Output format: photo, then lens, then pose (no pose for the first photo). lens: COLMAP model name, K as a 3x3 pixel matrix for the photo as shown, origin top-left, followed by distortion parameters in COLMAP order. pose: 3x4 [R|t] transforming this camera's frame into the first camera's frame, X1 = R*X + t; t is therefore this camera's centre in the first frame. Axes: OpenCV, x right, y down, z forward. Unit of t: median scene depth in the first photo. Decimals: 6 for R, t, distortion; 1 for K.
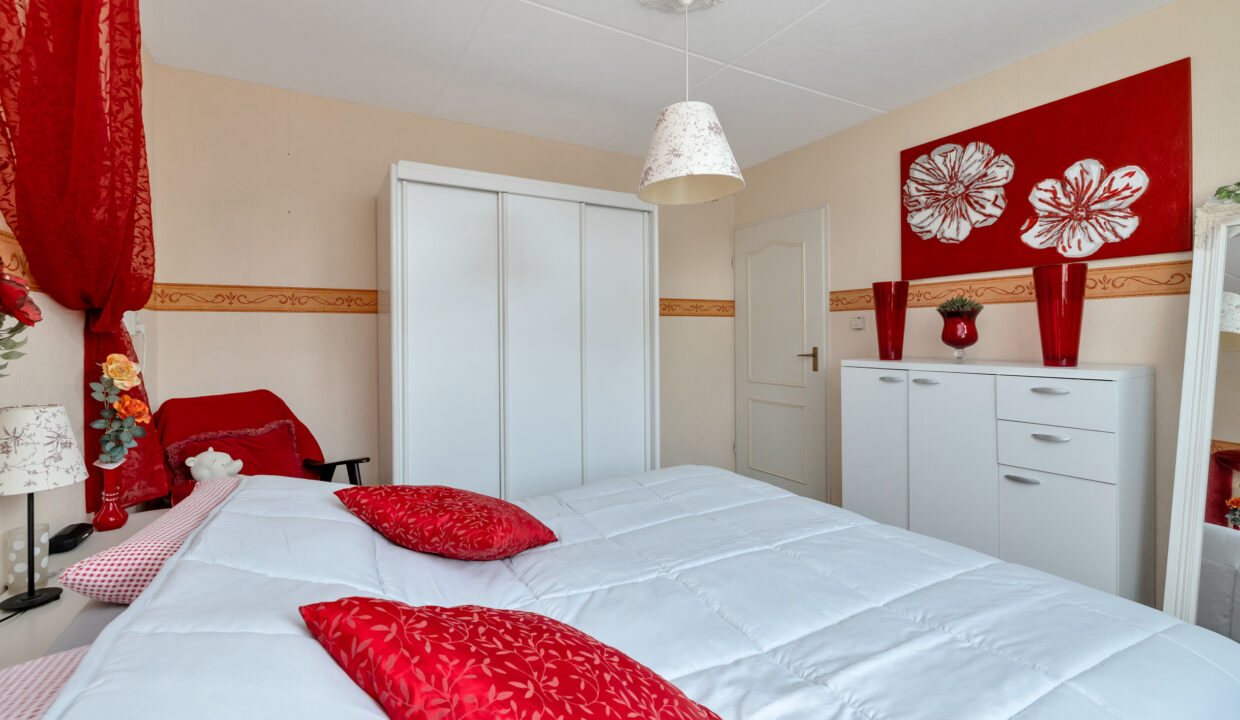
lens RADIAL K [[528.8, 0, 602.9], [0, 528.8, 339.1], [0, 0, 1]] dist [0.003233, -0.000902]
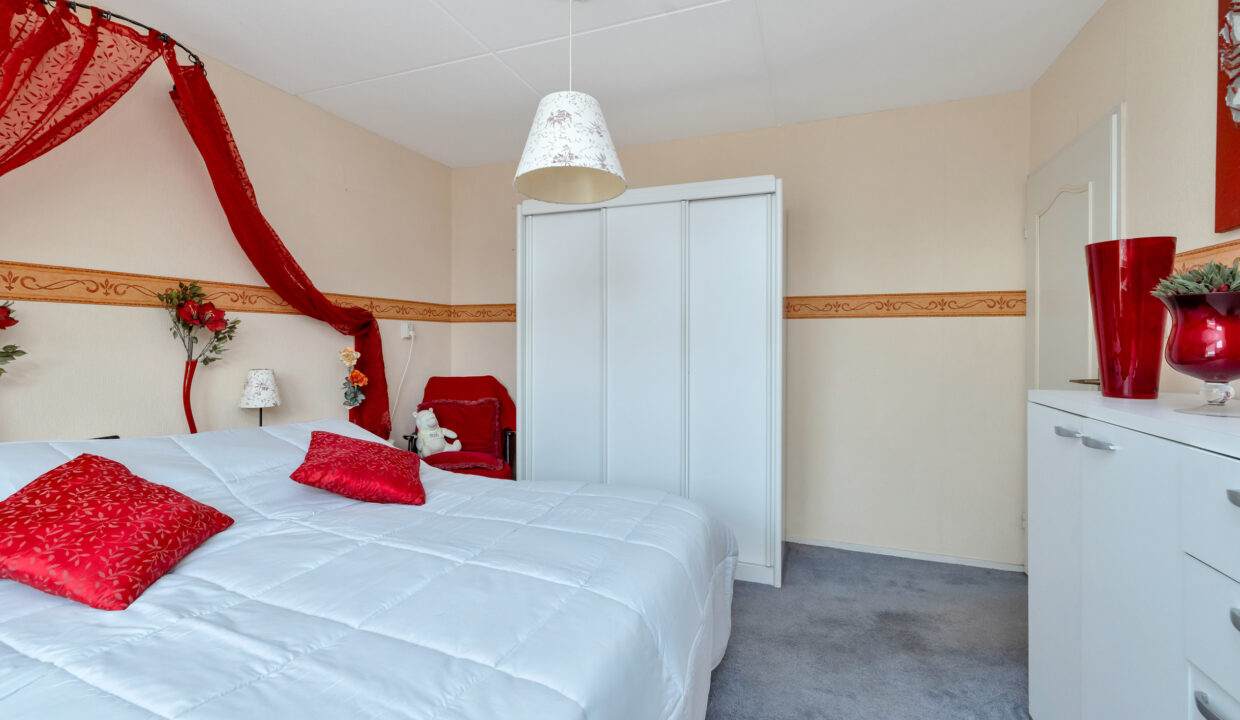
lens RADIAL K [[528.8, 0, 618.1], [0, 528.8, 347.7], [0, 0, 1]] dist [0.003233, -0.000902]
pose [[0.634341, 0.022107, -0.772737, 0.865219], [-0.016999, 0.999748, 0.014647, -0.009554], [0.772867, 0.003845, 0.634557, 0.427946]]
